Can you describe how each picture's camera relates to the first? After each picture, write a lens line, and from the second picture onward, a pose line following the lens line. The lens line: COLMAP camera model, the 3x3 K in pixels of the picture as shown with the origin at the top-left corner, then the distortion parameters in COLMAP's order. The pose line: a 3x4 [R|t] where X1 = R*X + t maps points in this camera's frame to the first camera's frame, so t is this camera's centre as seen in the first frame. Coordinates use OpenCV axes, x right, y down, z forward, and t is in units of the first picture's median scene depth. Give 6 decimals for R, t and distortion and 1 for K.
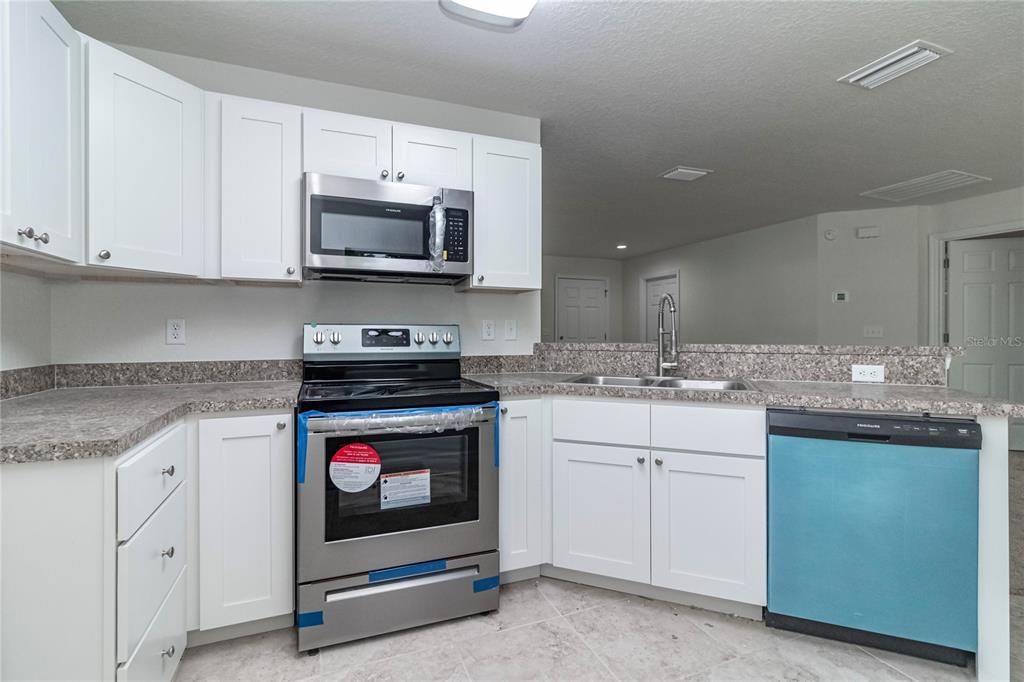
lens RADIAL K [[463.6, 0, 504.0], [0, 463.6, 333.3], [0, 0, 1]] dist [-0.006943, -0.000269]
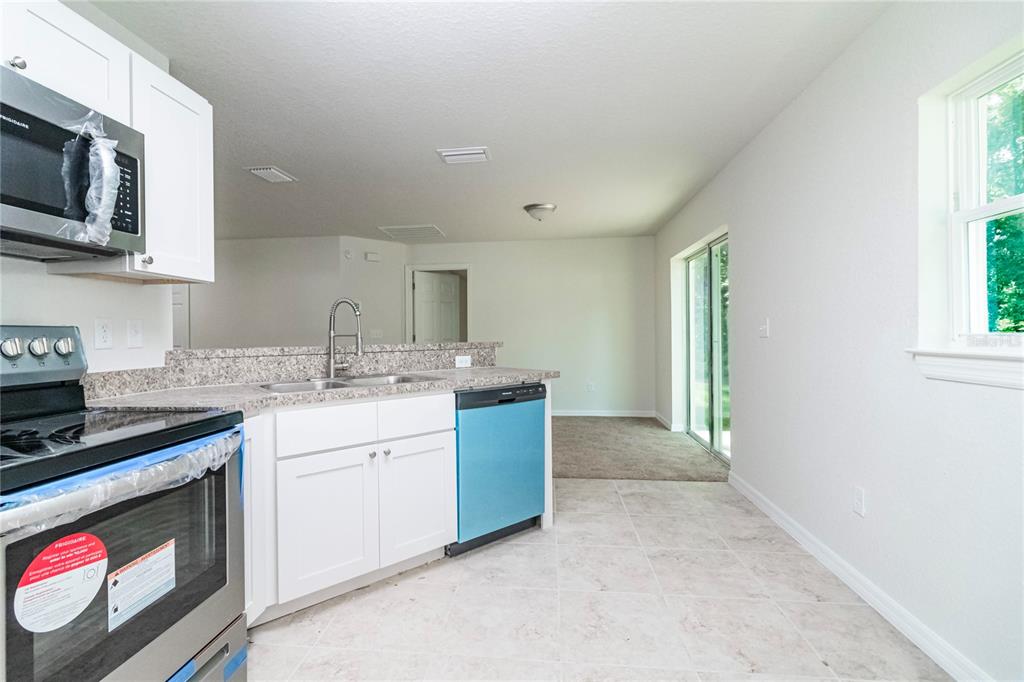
lens RADIAL K [[463.6, 0, 492.3], [0, 463.6, 333.0], [0, 0, 1]] dist [-0.006943, -0.000269]
pose [[0.473192, -0.004399, 0.880948, -0.465722], [0.012987, 0.999914, -0.001983, 0.000148], [-0.880864, 0.012379, 0.473208, 0.232194]]
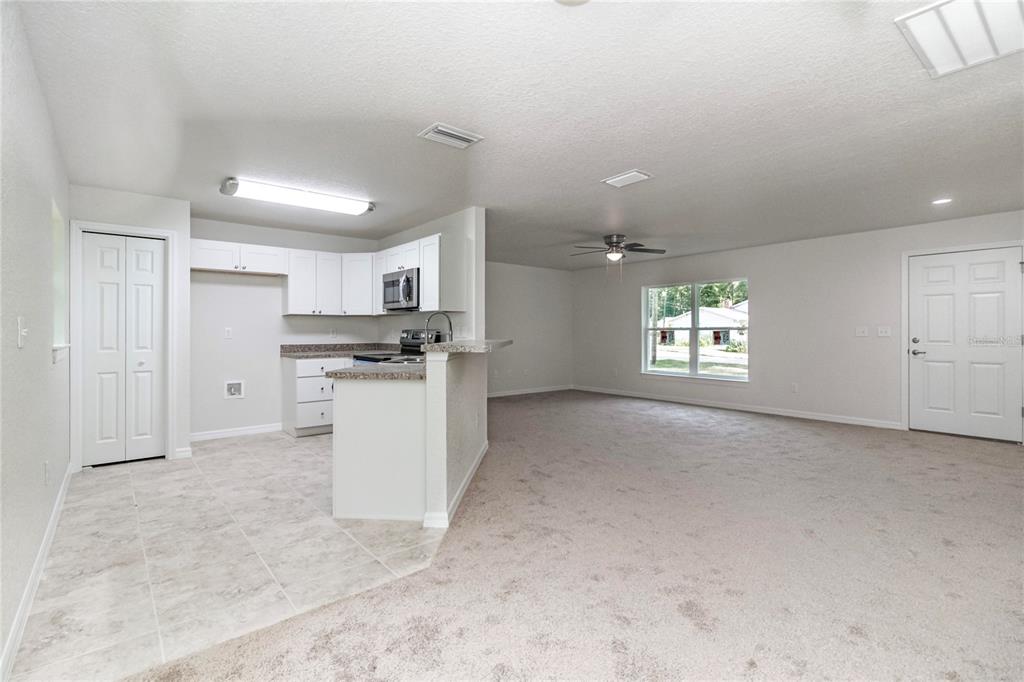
lens RADIAL K [[463.6, 0, 513.6], [0, 463.6, 333.5], [0, 0, 1]] dist [-0.006943, -0.000269]
pose [[0.345688, 0.002344, -0.938346, 2.292132], [-0.000851, 0.999997, 0.002185, -0.006251], [0.938349, 0.000044, 0.345689, 0.745745]]
